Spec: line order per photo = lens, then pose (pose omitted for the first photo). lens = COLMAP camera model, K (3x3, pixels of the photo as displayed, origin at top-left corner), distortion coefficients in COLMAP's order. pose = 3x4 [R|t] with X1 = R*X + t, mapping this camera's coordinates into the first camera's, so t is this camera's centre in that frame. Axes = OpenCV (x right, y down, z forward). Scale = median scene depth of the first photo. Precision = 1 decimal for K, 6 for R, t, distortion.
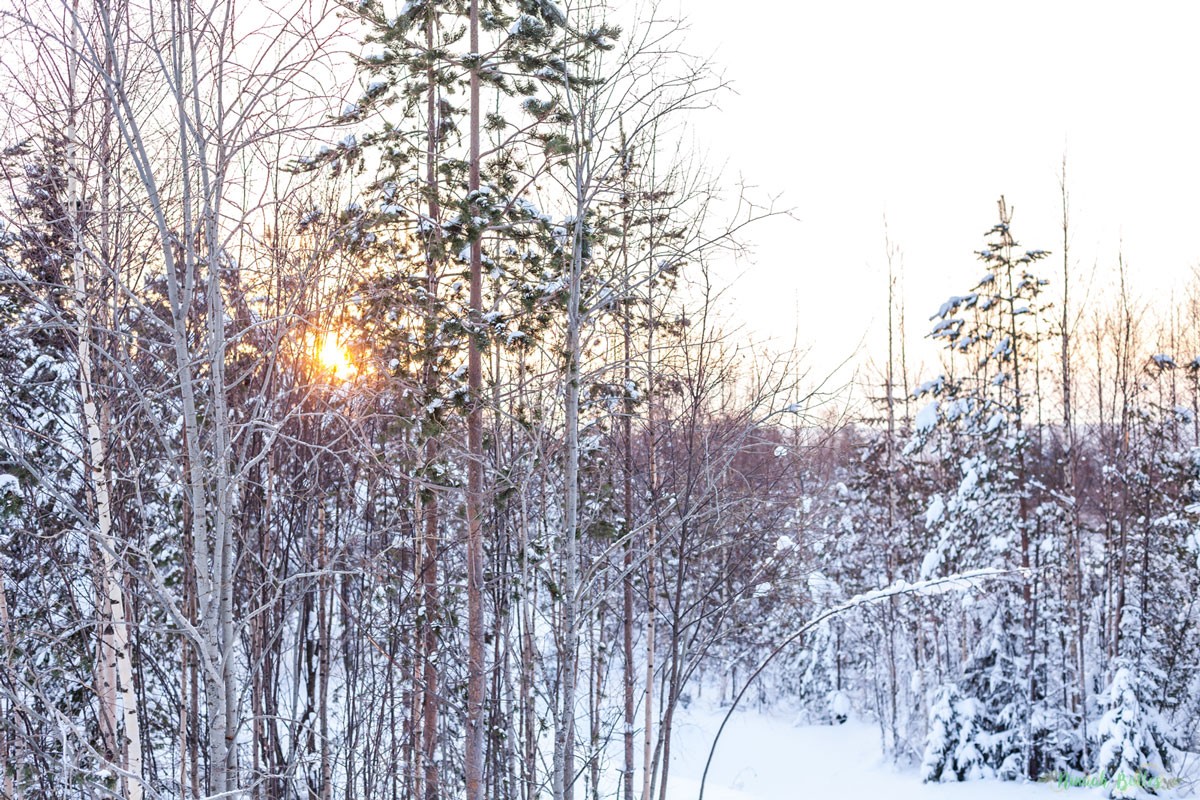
lens RADIAL K [[1668.7, 0, 600.0], [0, 1668.7, 400.0], [0, 0, 1]] dist [-0.000440, -0.033434]
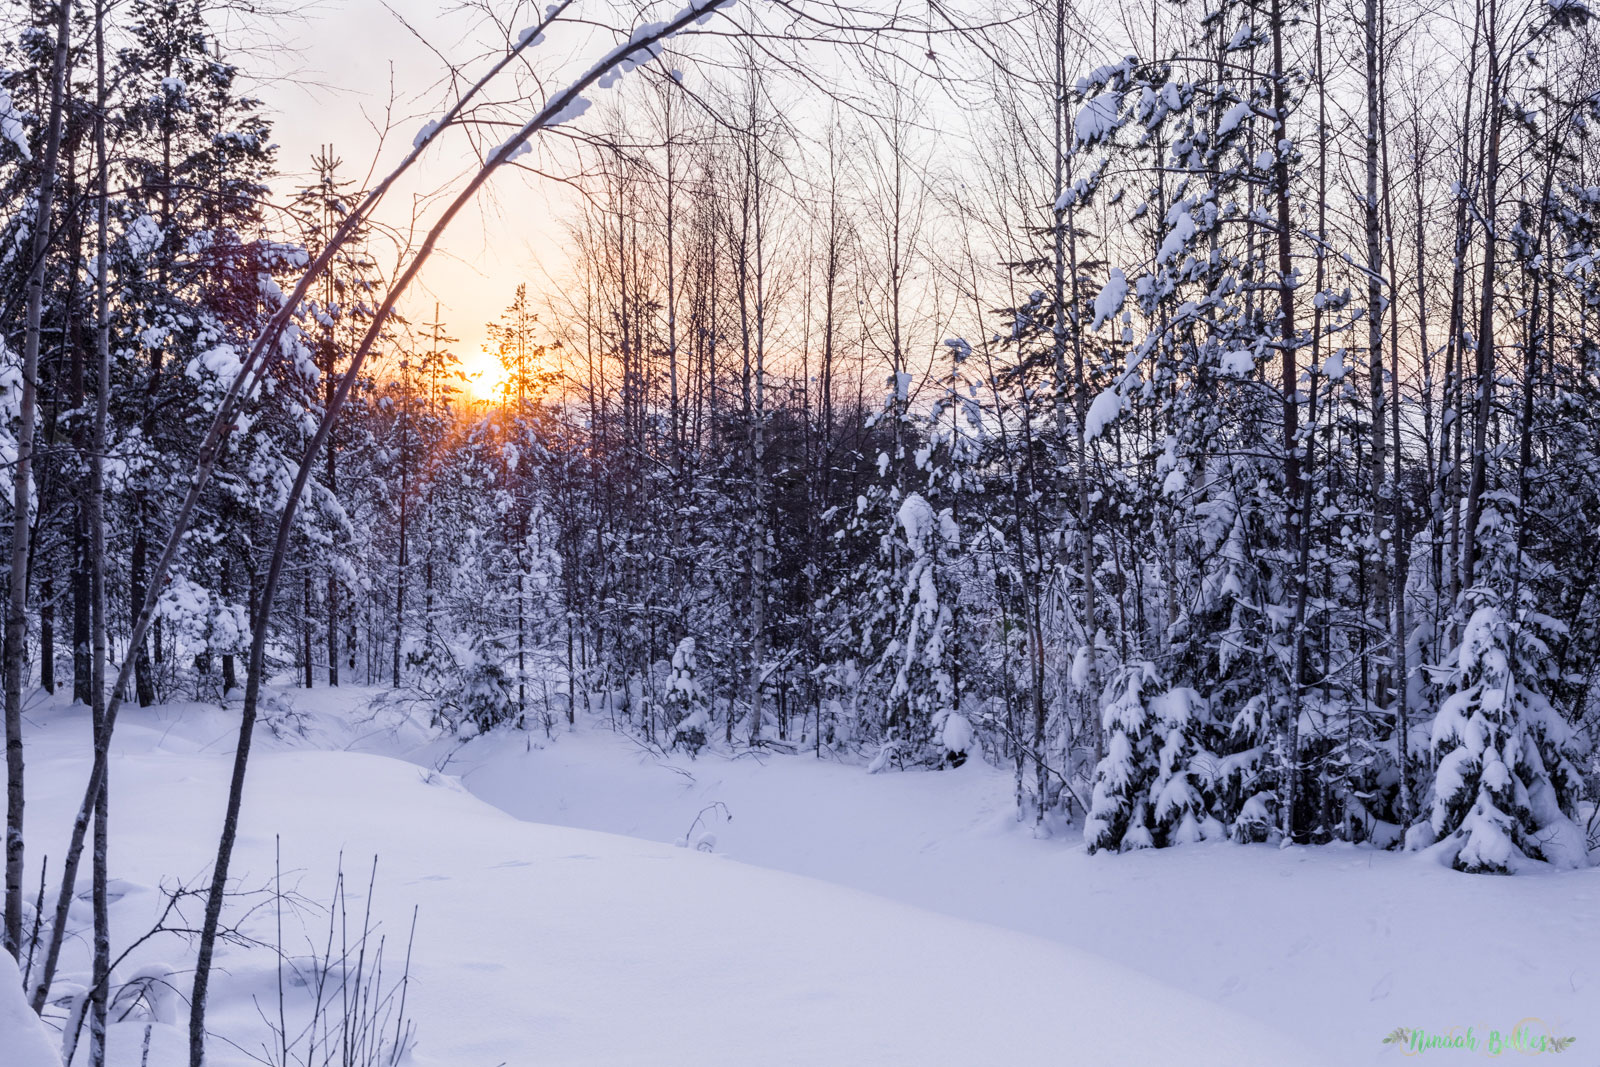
lens RADIAL K [[2224.9, 0, 800.0], [0, 2224.9, 533.5], [0, 0, 1]] dist [-0.000440, -0.033434]
pose [[0.999525, 0.002689, 0.030691, 0.085389], [-0.003871, 0.999250, 0.038534, 0.107517], [-0.030564, -0.038635, 0.998786, 0.327749]]
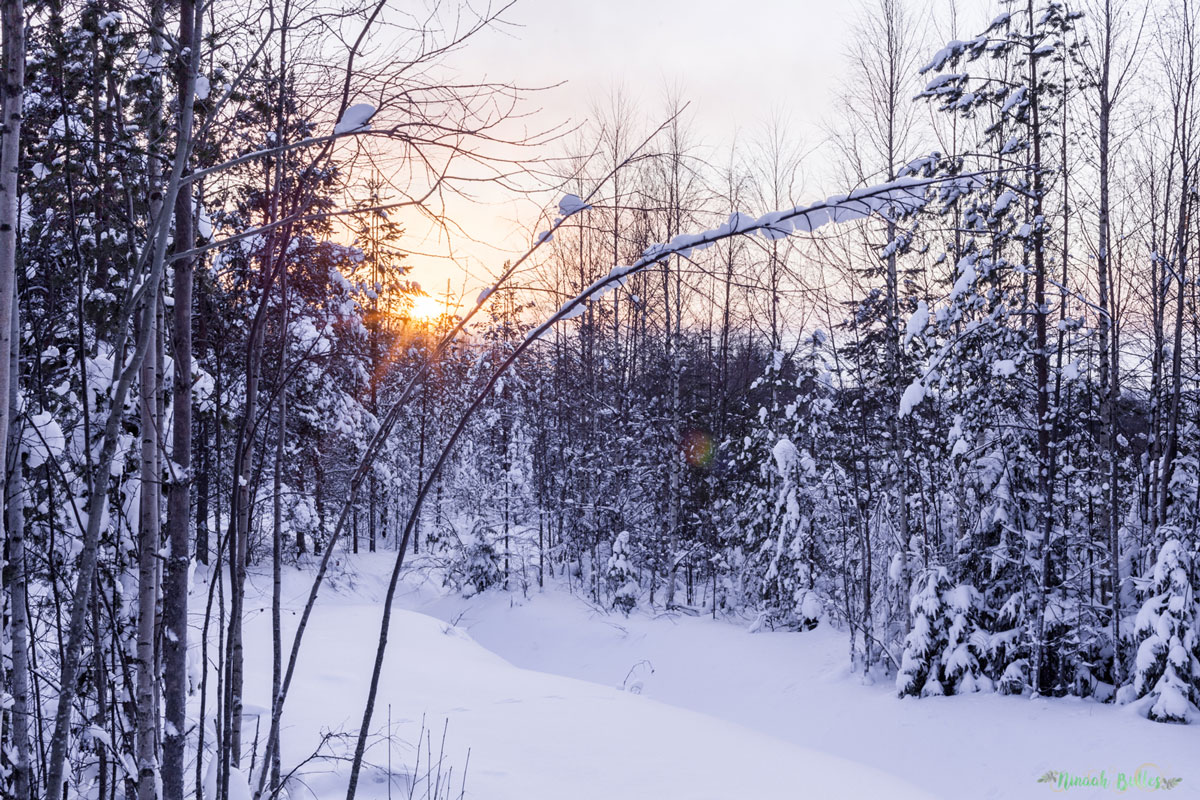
lens RADIAL K [[1668.7, 0, 600.0], [0, 1668.7, 400.0], [0, 0, 1]] dist [-0.000440, -0.033434]
pose [[0.999286, 0.019650, -0.032282, 0.083203], [-0.018840, 0.999505, 0.025208, 0.081790], [0.032761, -0.024582, 0.999161, 0.255951]]
